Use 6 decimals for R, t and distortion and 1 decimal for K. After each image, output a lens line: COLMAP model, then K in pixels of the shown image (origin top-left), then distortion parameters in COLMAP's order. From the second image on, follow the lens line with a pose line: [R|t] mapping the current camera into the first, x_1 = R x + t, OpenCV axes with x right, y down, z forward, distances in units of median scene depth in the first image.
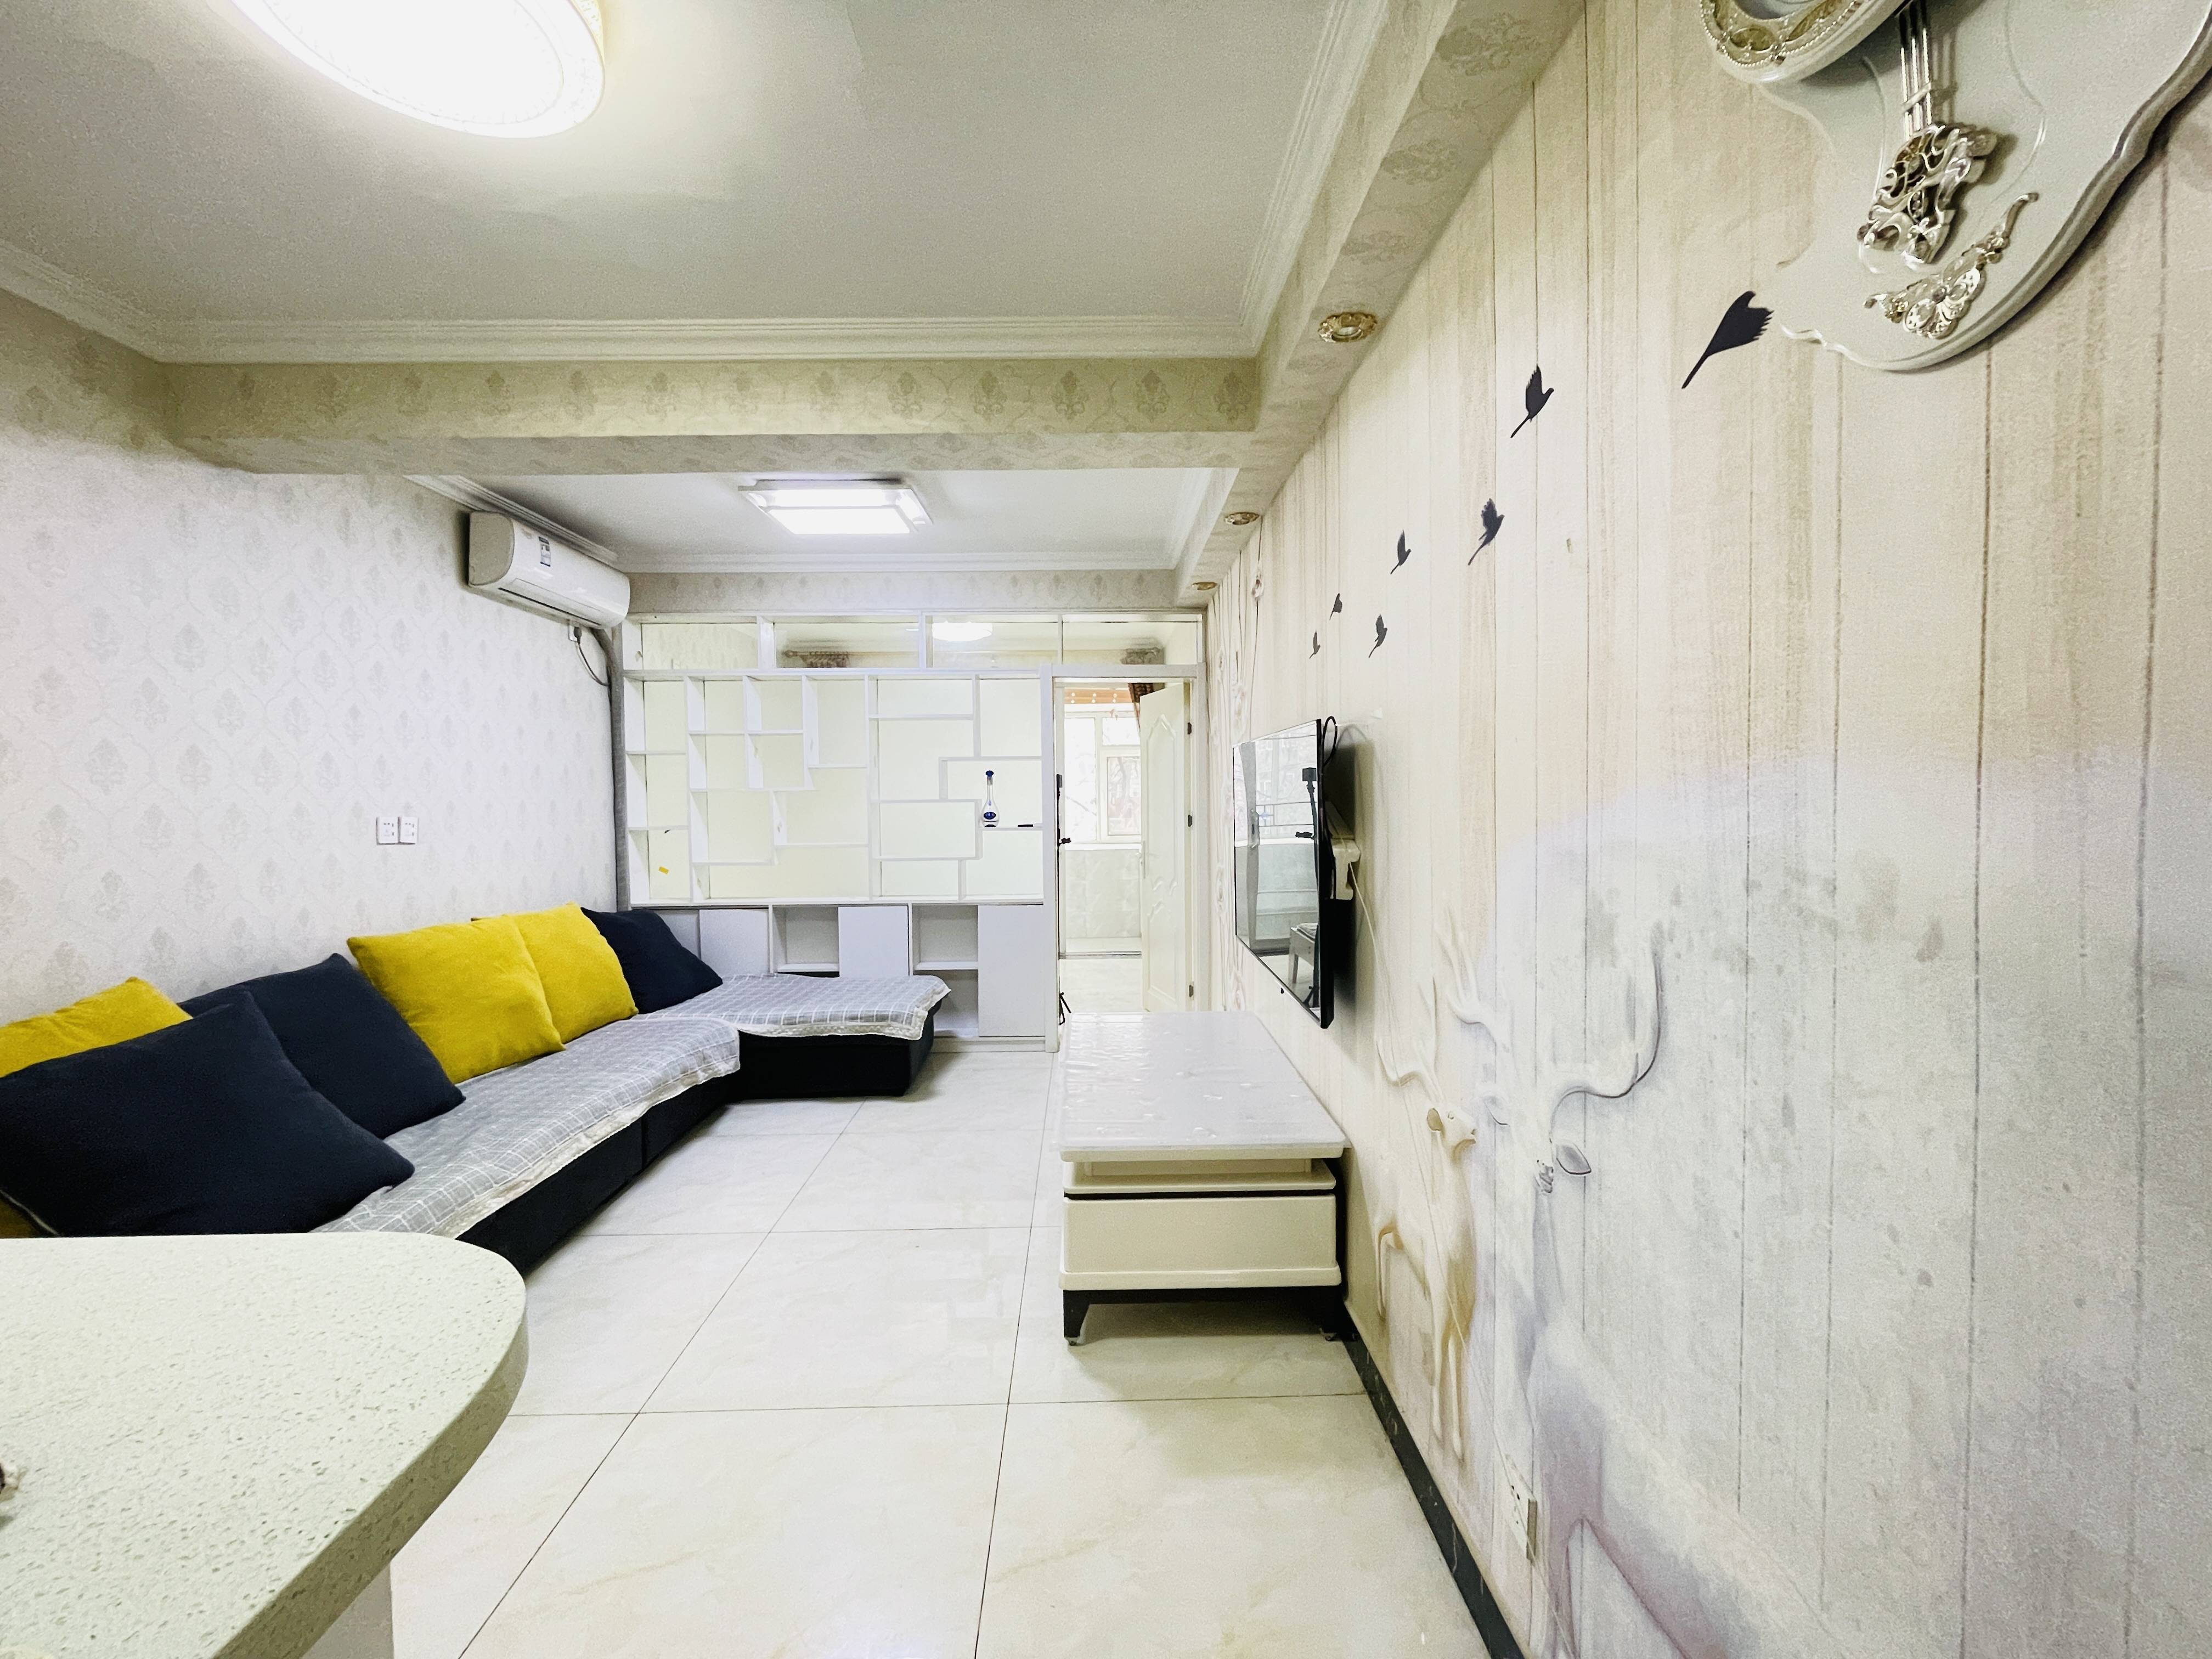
lens RADIAL K [[890.3, 0, 1100.9], [0, 890.3, 816.4], [0, 0, 1]] dist [0.001664, 0.000271]
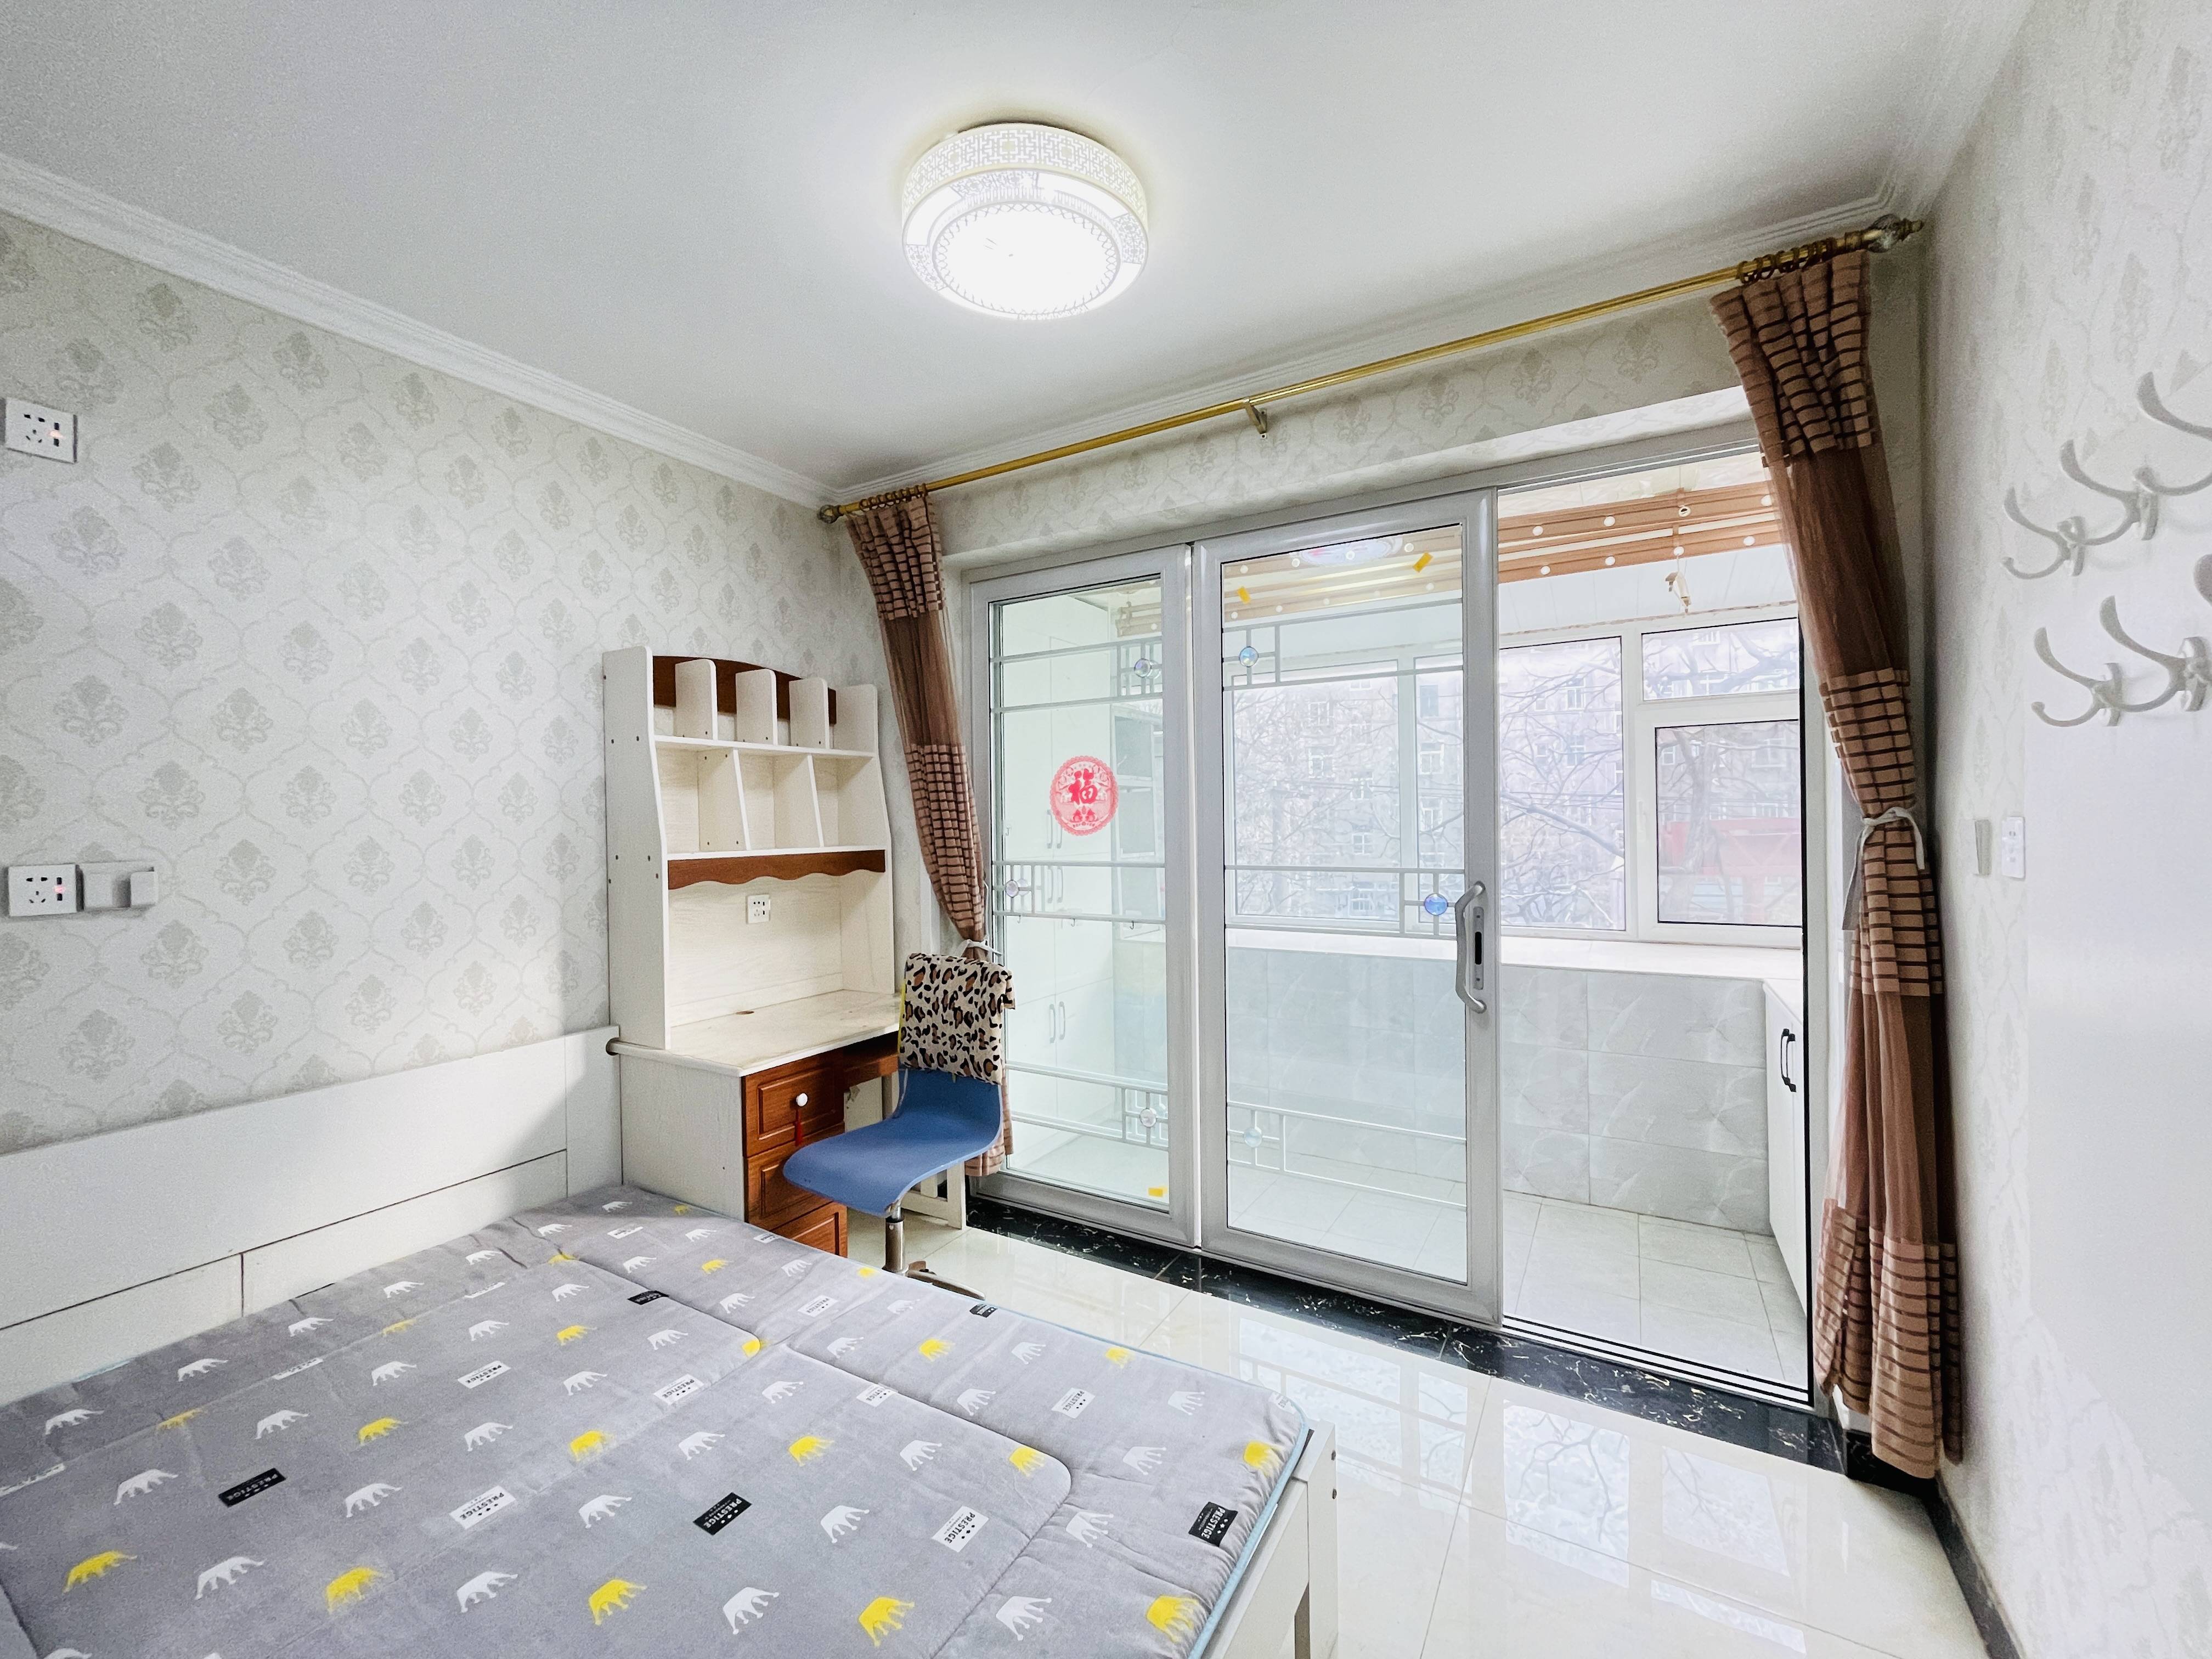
lens RADIAL K [[890.3, 0, 1092.5], [0, 890.3, 831.9], [0, 0, 1]] dist [0.001664, 0.000271]
pose [[0.850545, -0.000637, -0.525902, 0.002846], [-0.016686, 0.999463, -0.028197, -0.008930], [0.525638, 0.032758, 0.850078, 0.558794]]
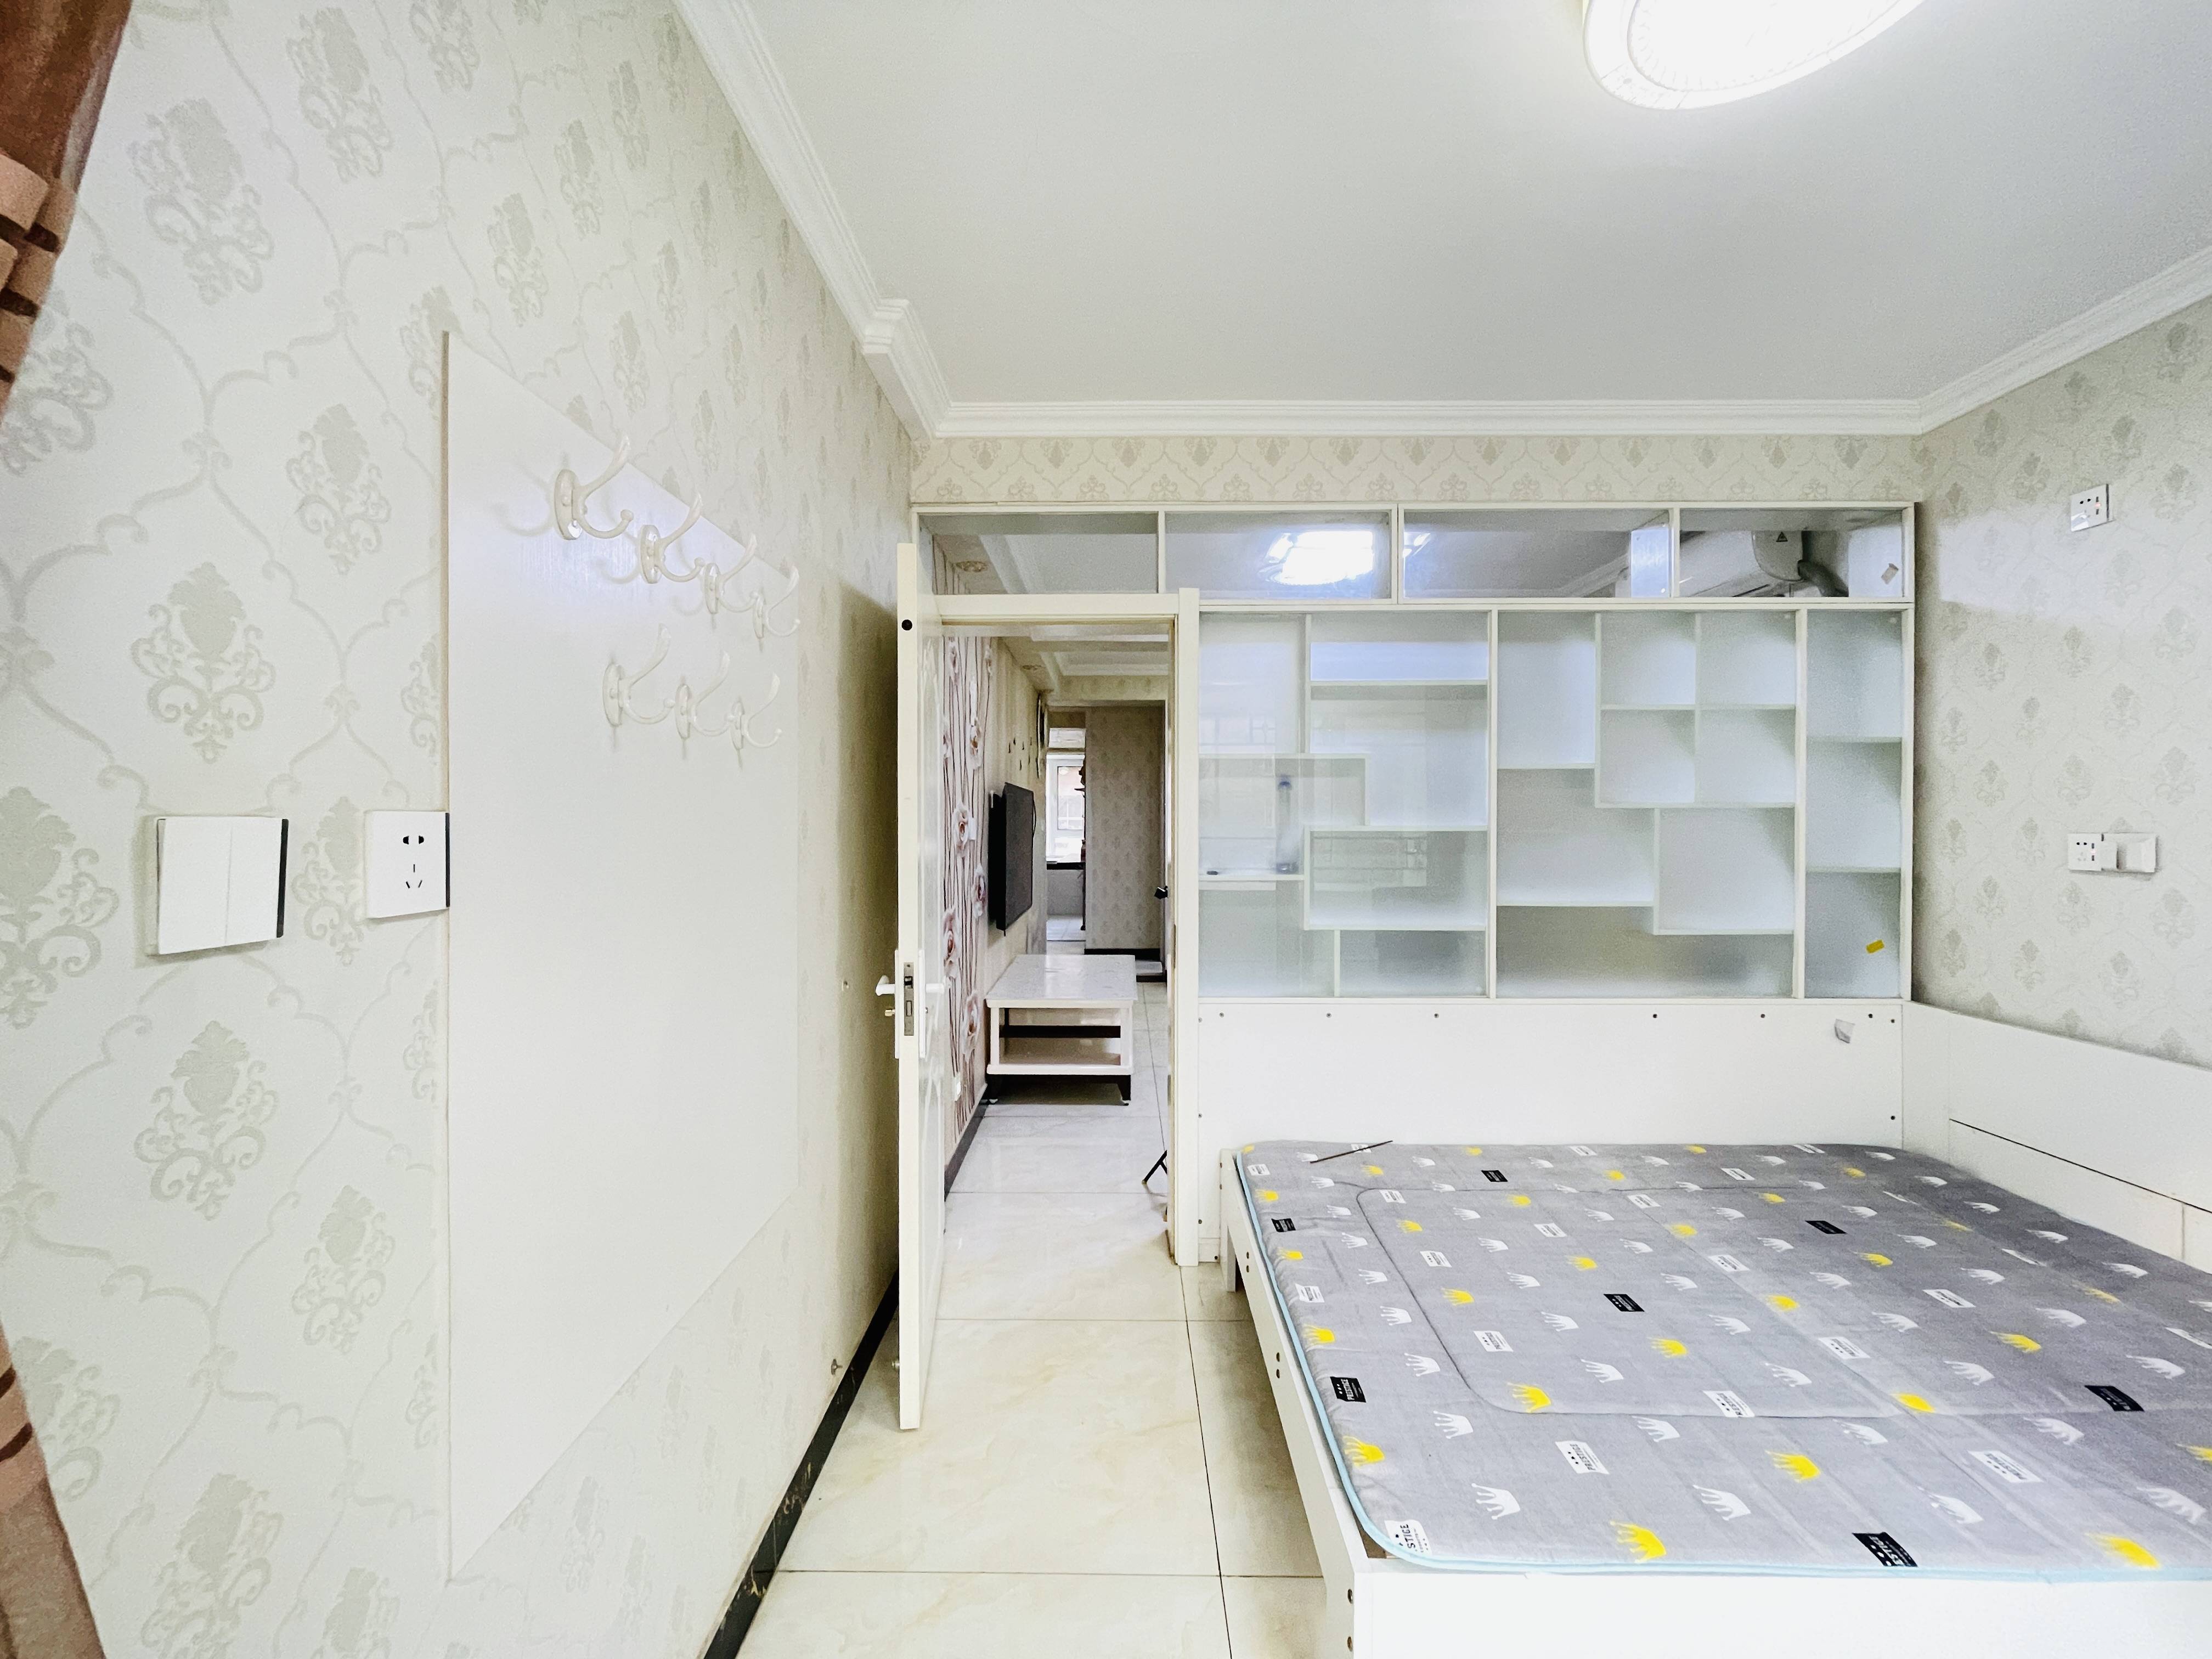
lens RADIAL K [[890.3, 0, 1108.0], [0, 890.3, 822.2], [0, 0, 1]] dist [0.001664, 0.000271]
pose [[-0.999451, 0.006996, 0.032392, -0.056531], [0.008464, 0.998932, 0.045415, -0.046237], [-0.032040, 0.045664, -0.998443, 1.537766]]
